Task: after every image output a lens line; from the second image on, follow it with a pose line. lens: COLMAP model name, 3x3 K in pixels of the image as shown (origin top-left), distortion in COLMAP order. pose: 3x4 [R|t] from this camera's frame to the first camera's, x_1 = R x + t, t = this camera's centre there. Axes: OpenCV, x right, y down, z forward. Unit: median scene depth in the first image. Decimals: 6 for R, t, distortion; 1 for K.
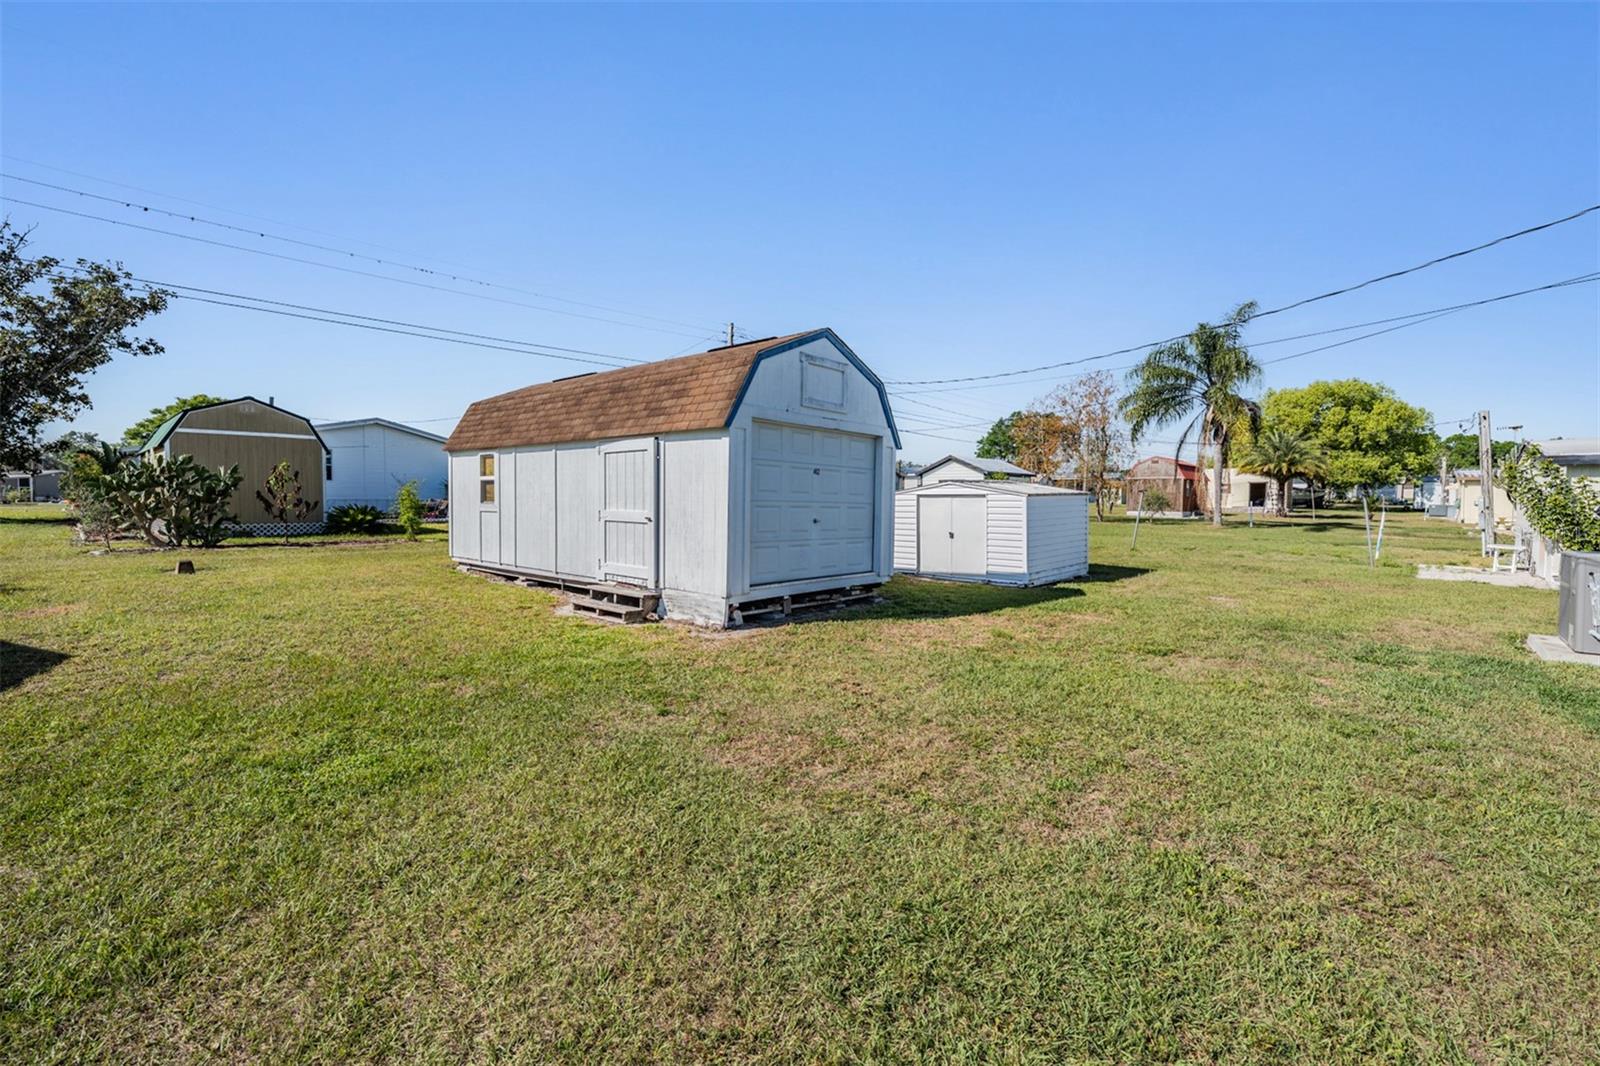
lens RADIAL K [[672.1, 0, 788.6], [0, 672.1, 533.8], [0, 0, 1]] dist [0.000182, -0.000006]
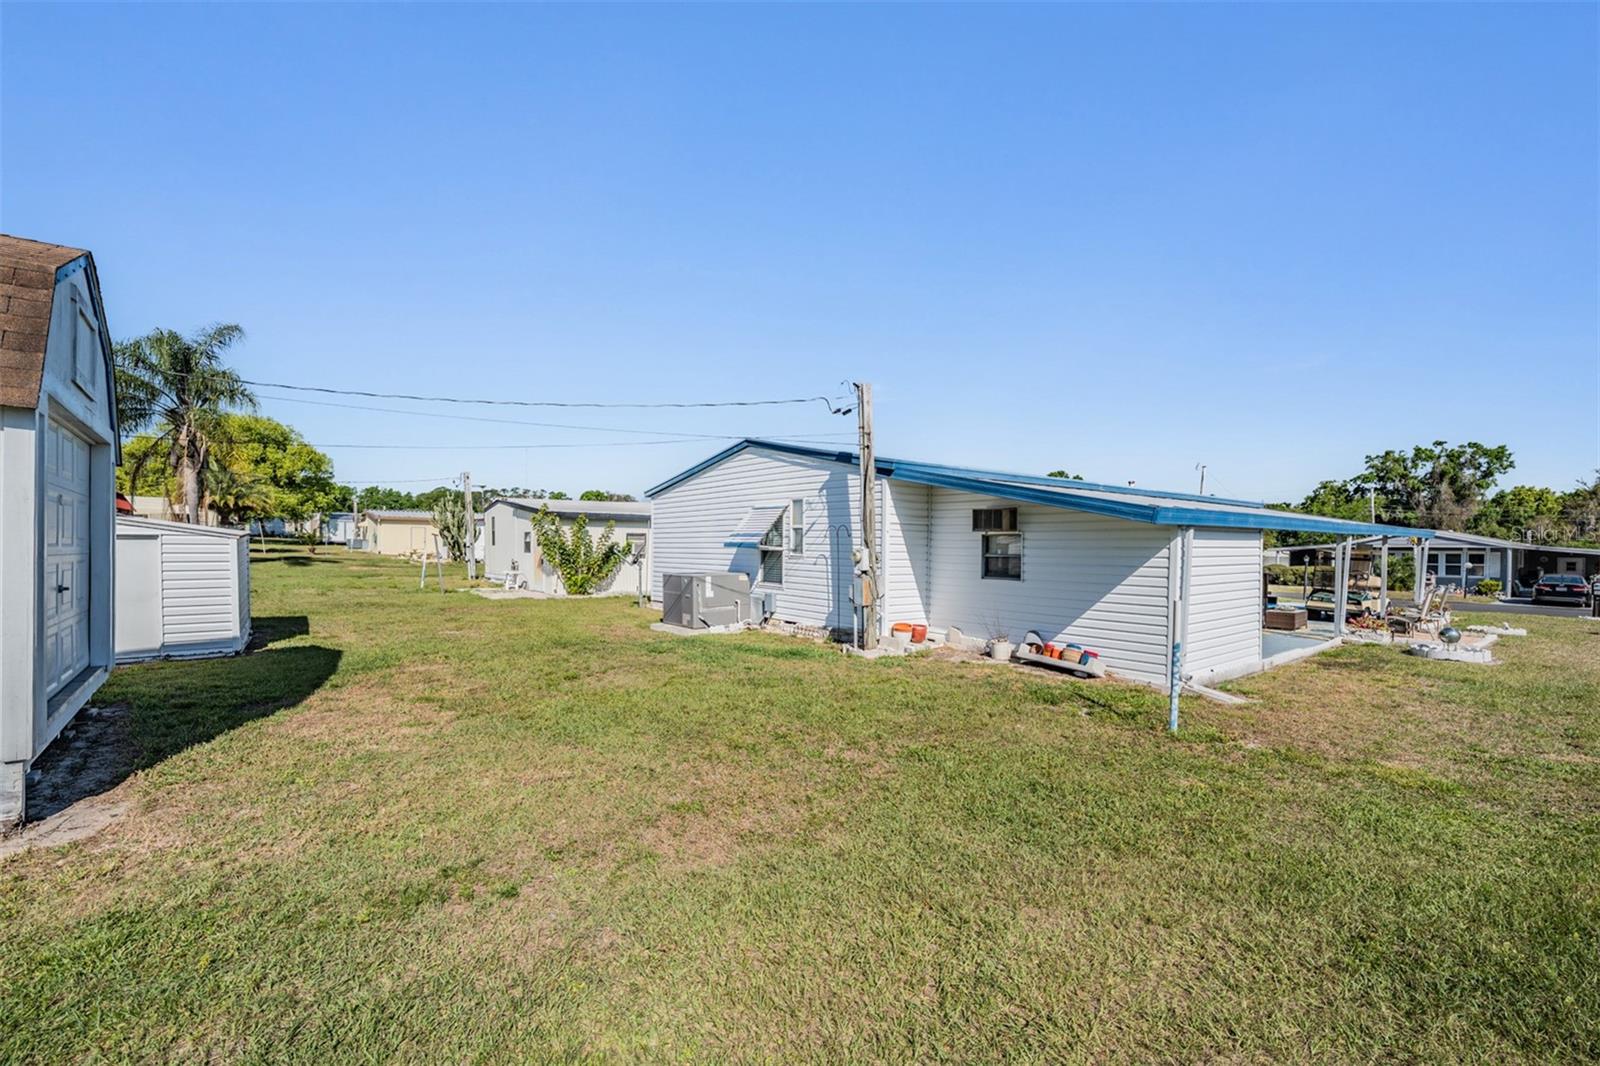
lens RADIAL K [[672.1, 0, 788.6], [0, 672.1, 533.8], [0, 0, 1]] dist [0.000182, -0.000006]
pose [[0.136646, 0.005765, 0.990603, -0.102785], [0.039889, 0.999140, -0.011318, -0.008120], [-0.989817, 0.041061, 0.136299, 0.080833]]
